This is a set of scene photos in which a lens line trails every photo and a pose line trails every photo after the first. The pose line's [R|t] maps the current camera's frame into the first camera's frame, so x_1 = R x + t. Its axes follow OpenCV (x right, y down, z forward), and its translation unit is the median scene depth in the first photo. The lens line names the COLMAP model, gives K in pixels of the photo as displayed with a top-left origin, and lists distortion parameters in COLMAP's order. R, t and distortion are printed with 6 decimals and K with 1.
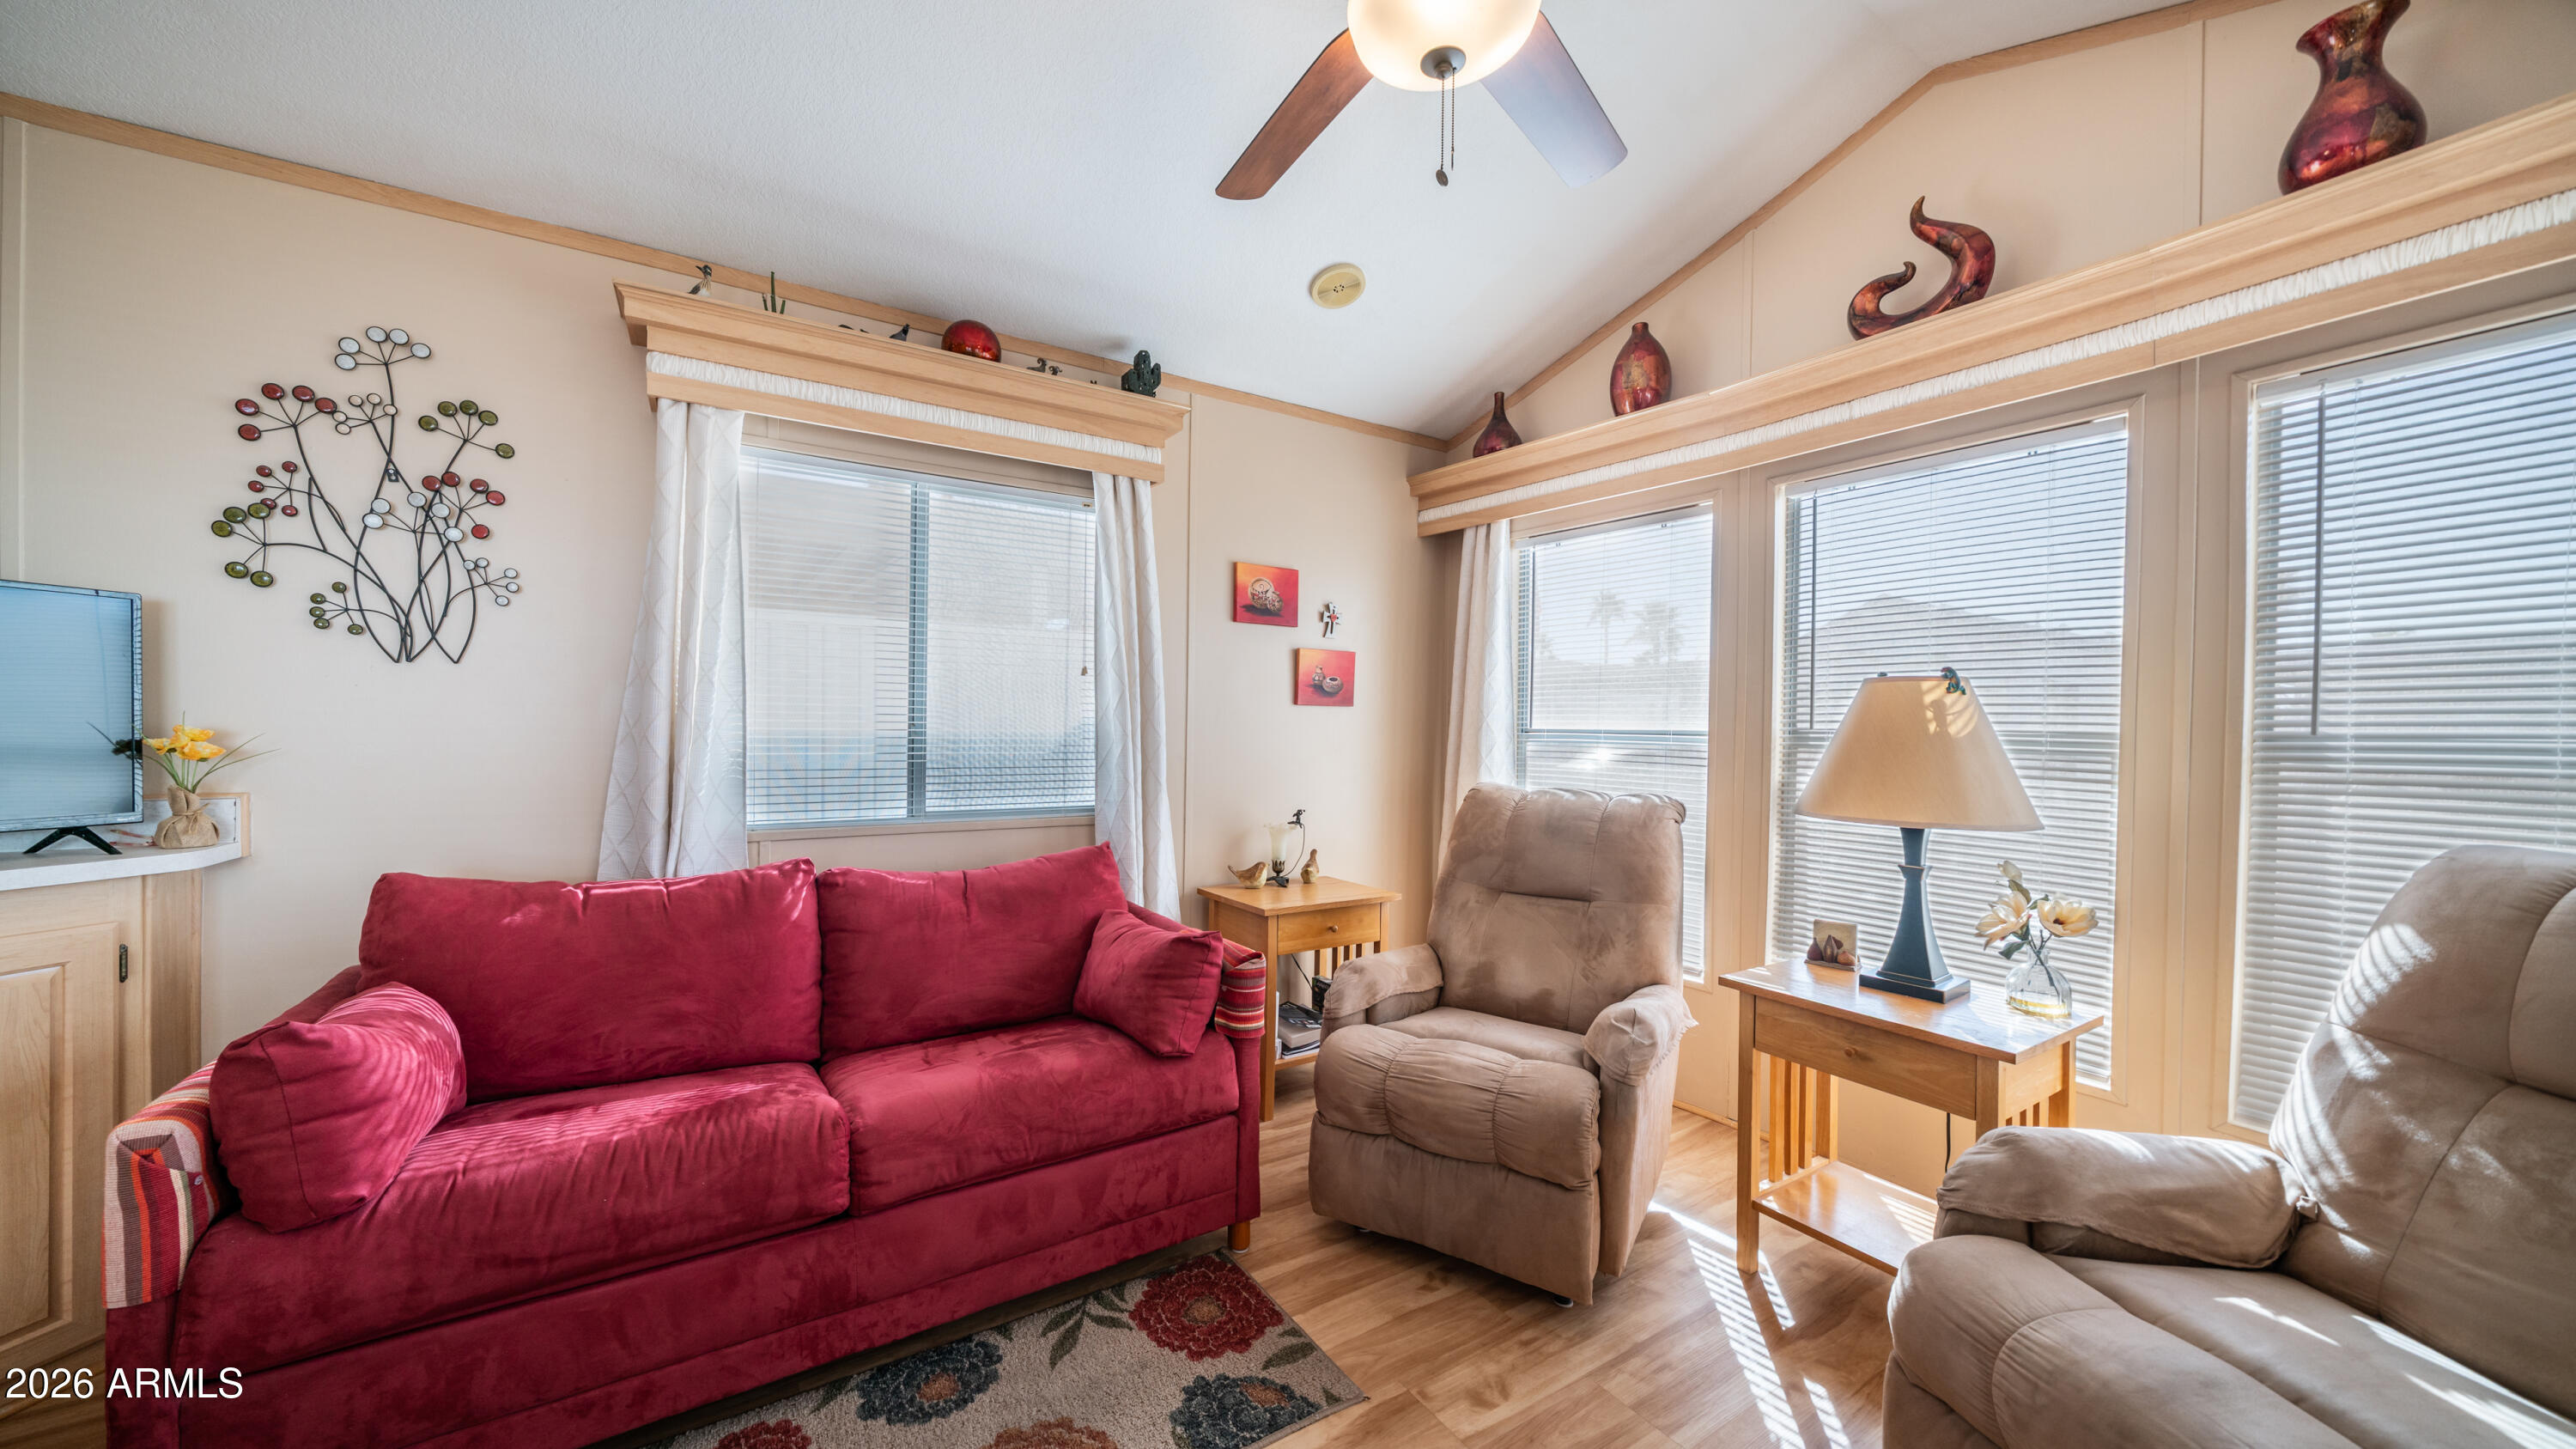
lens RADIAL K [[882.5, 0, 1287.0], [0, 882.5, 734.7], [0, 0, 1]] dist [-0.002987, -0.000083]
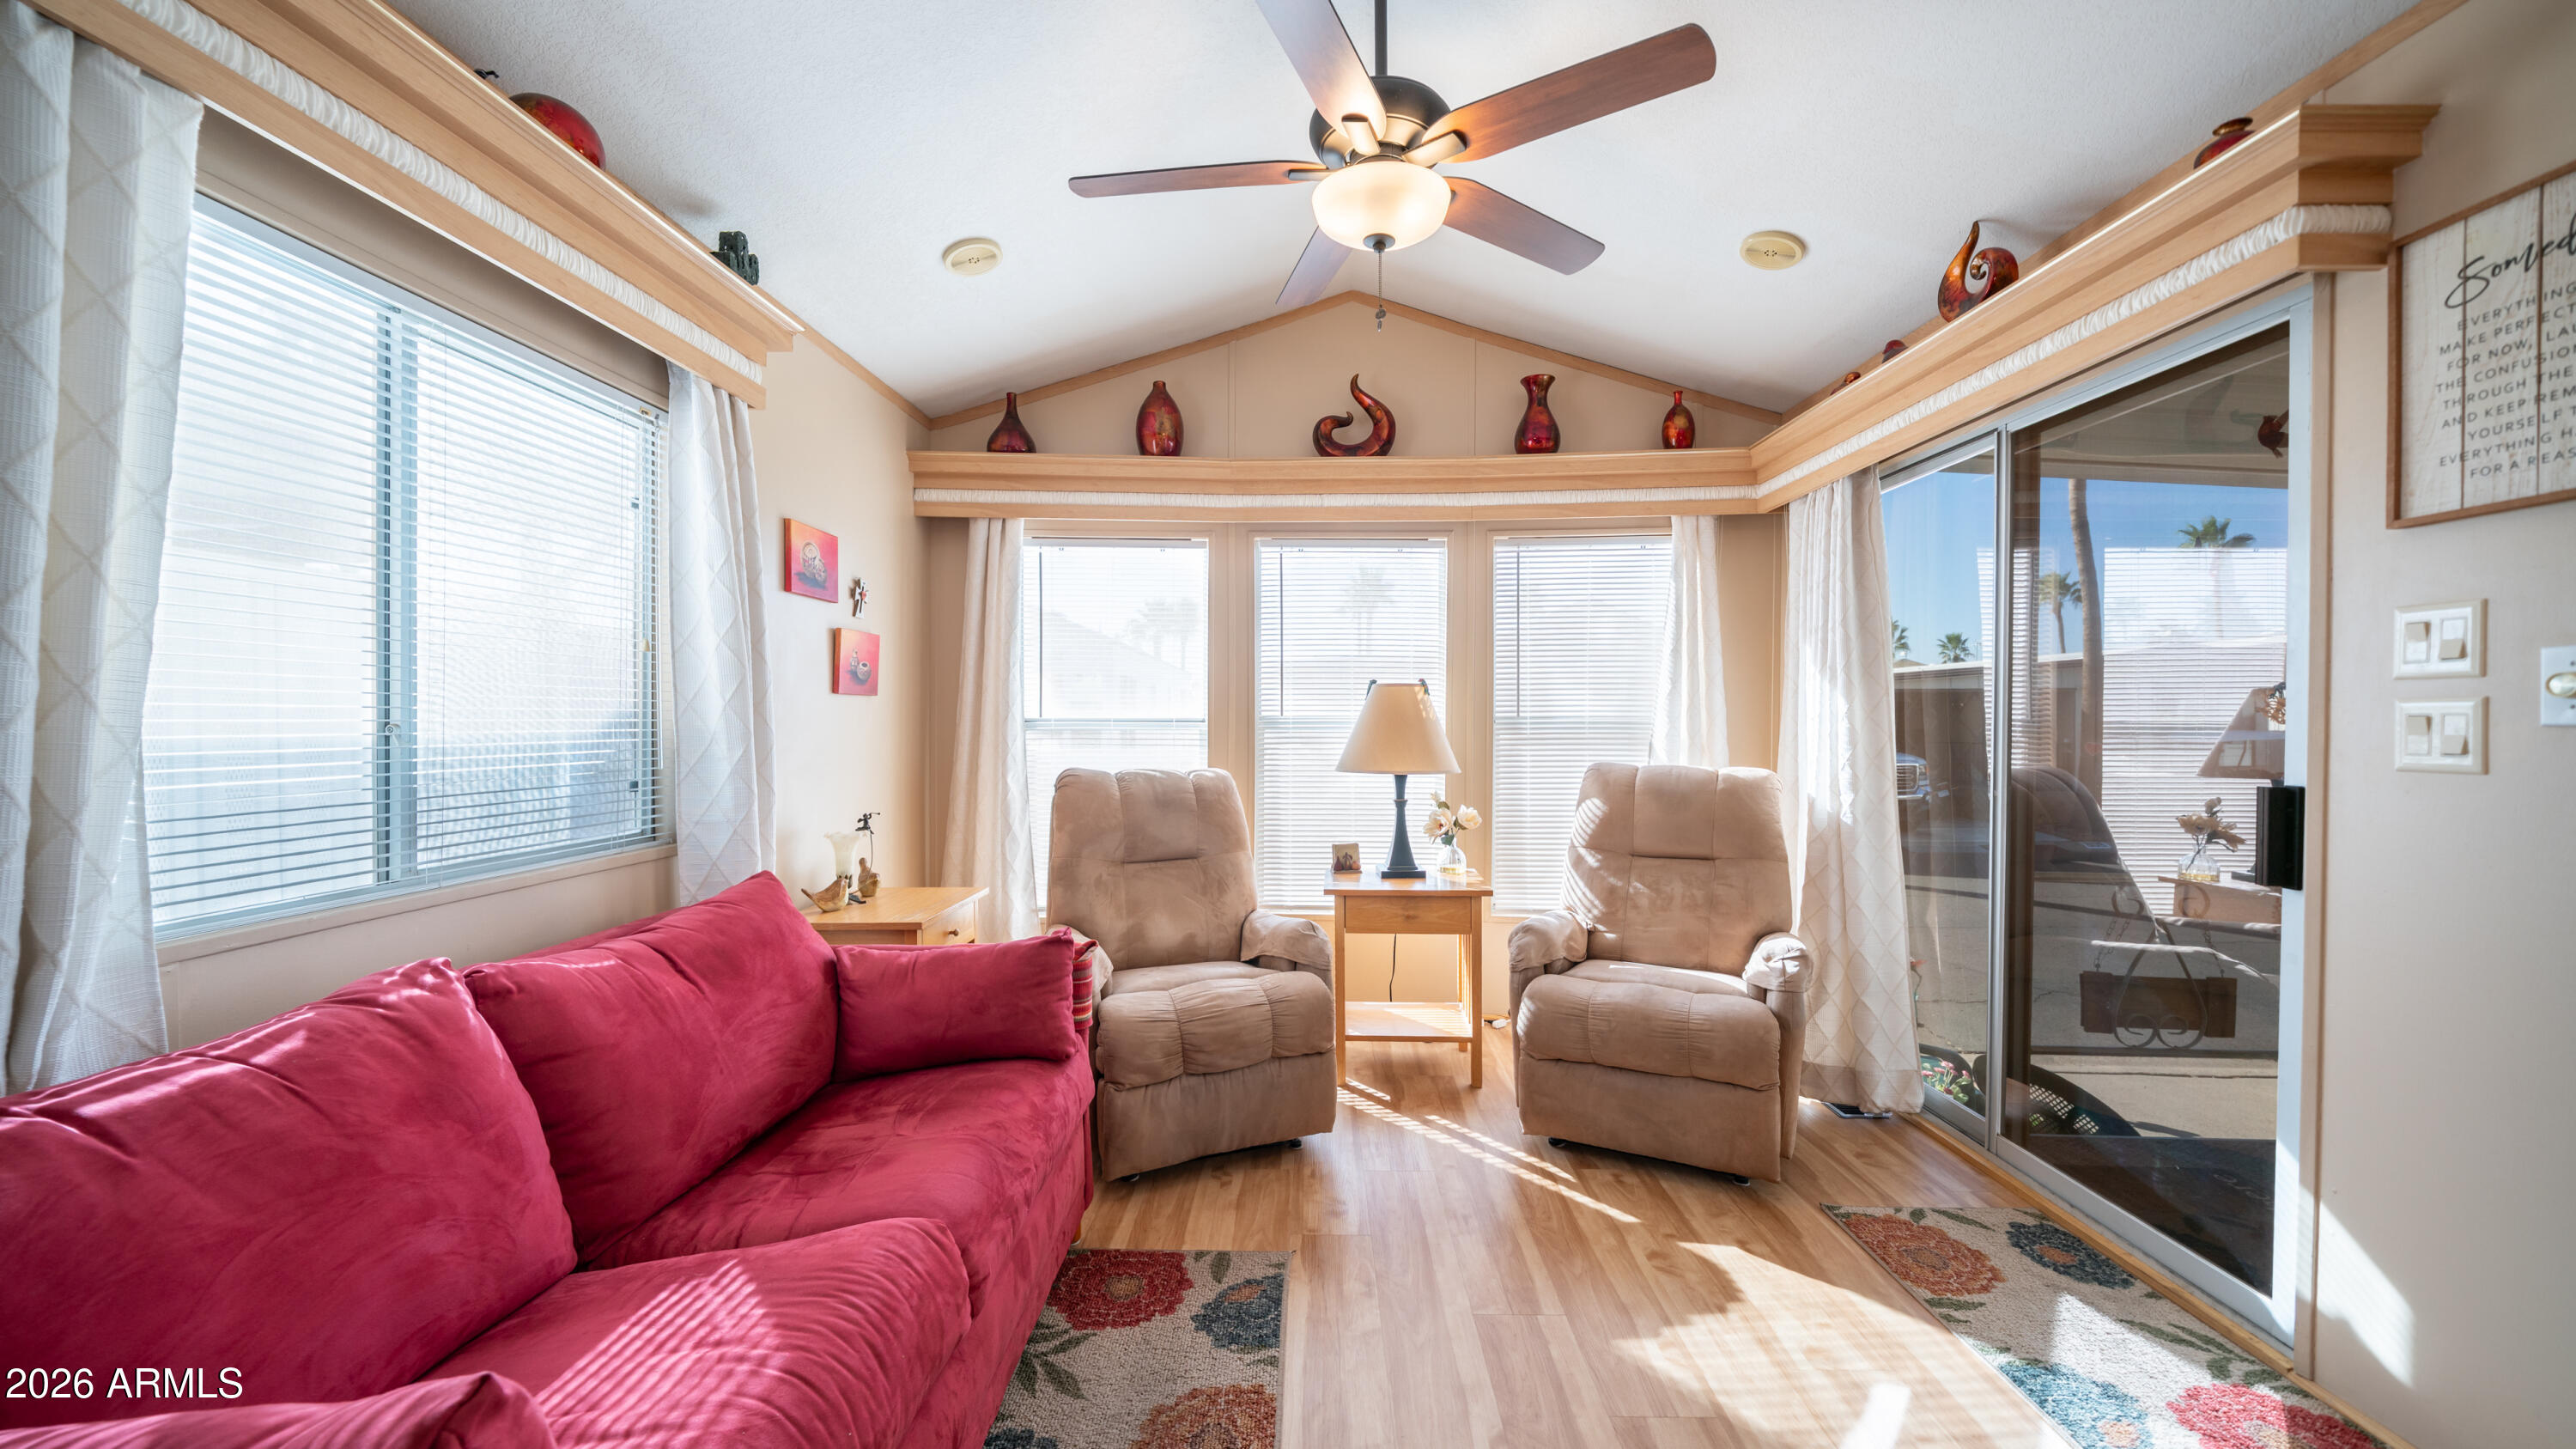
lens RADIAL K [[918.4, 0, 1288.0], [0, 918.4, 724.5], [0, 0, 1]] dist [-0.001429, -0.000056]
pose [[0.555514, -0.019408, 0.831281, -0.753501], [0.014089, 0.999804, 0.013927, -0.015444], [-0.831388, 0.003976, 0.555678, 0.208105]]
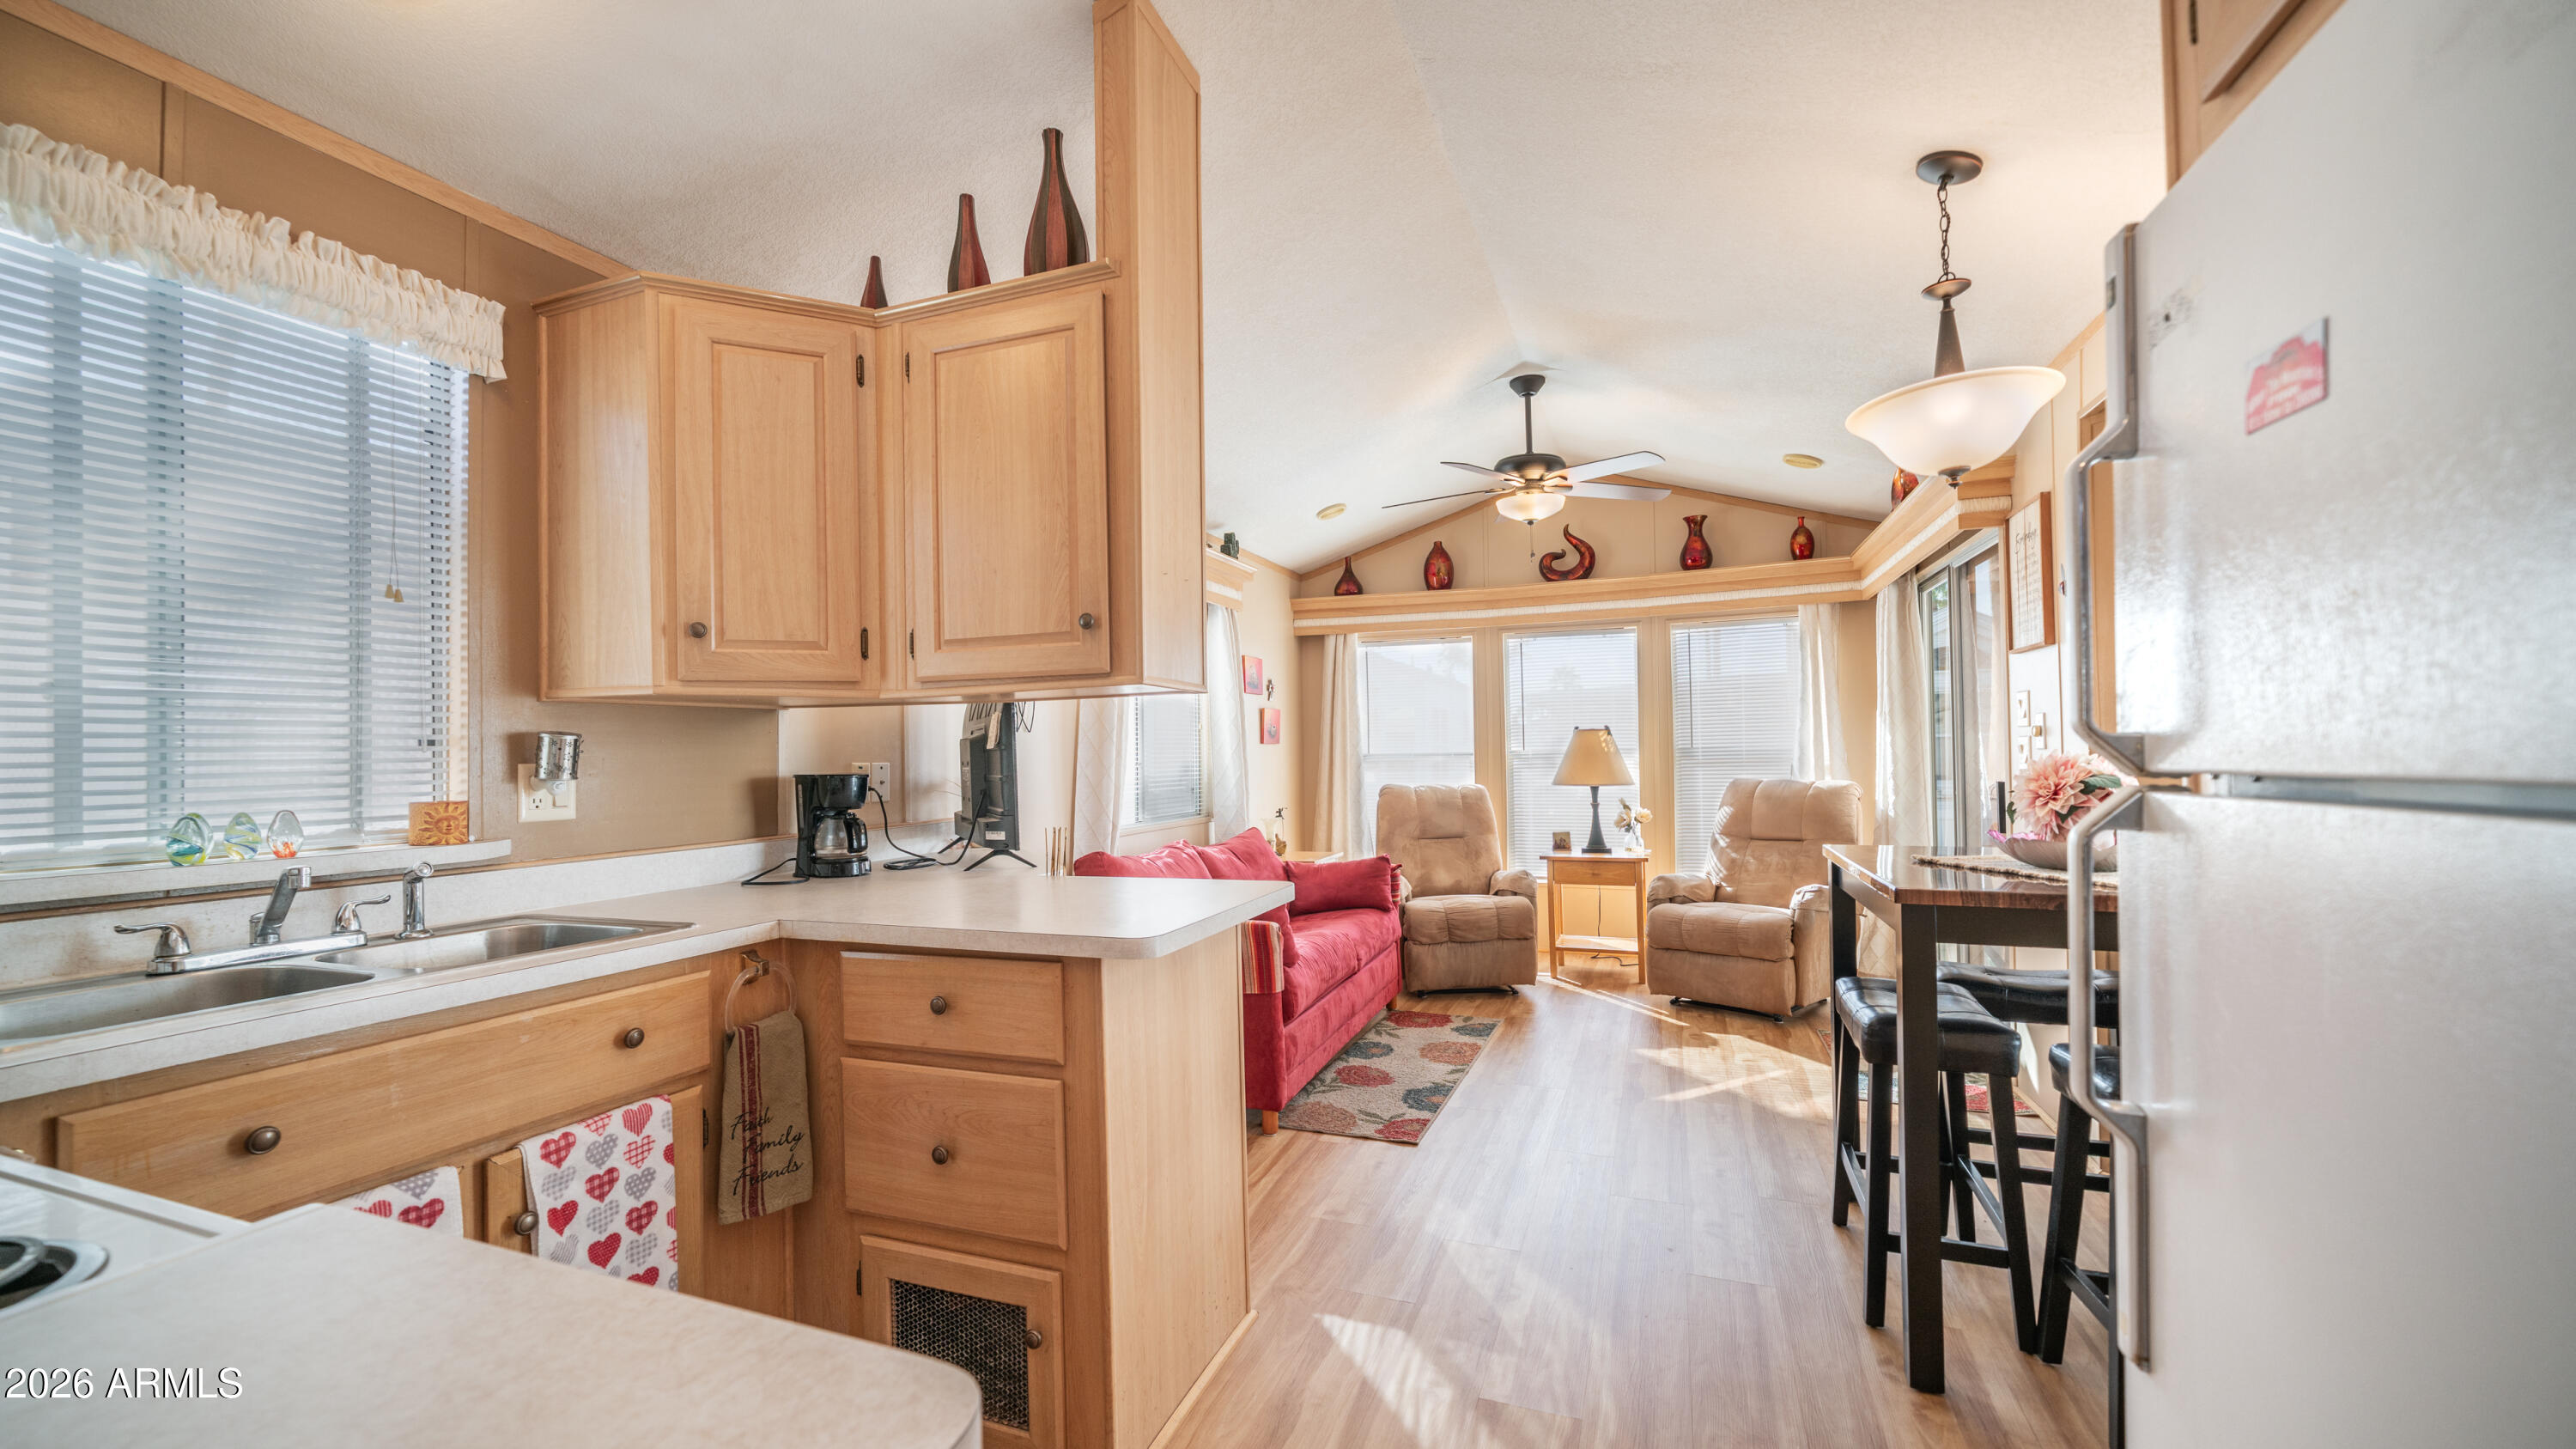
lens RADIAL K [[1016.4, 0, 1284.8], [0, 1016.4, 742.4], [0, 0, 1]] dist [-0.000396, -0.000007]
pose [[0.795167, -0.022941, 0.605956, -1.638292], [0.034452, 0.999379, -0.007373, -0.032860], [-0.605411, 0.026739, 0.795464, -0.736377]]
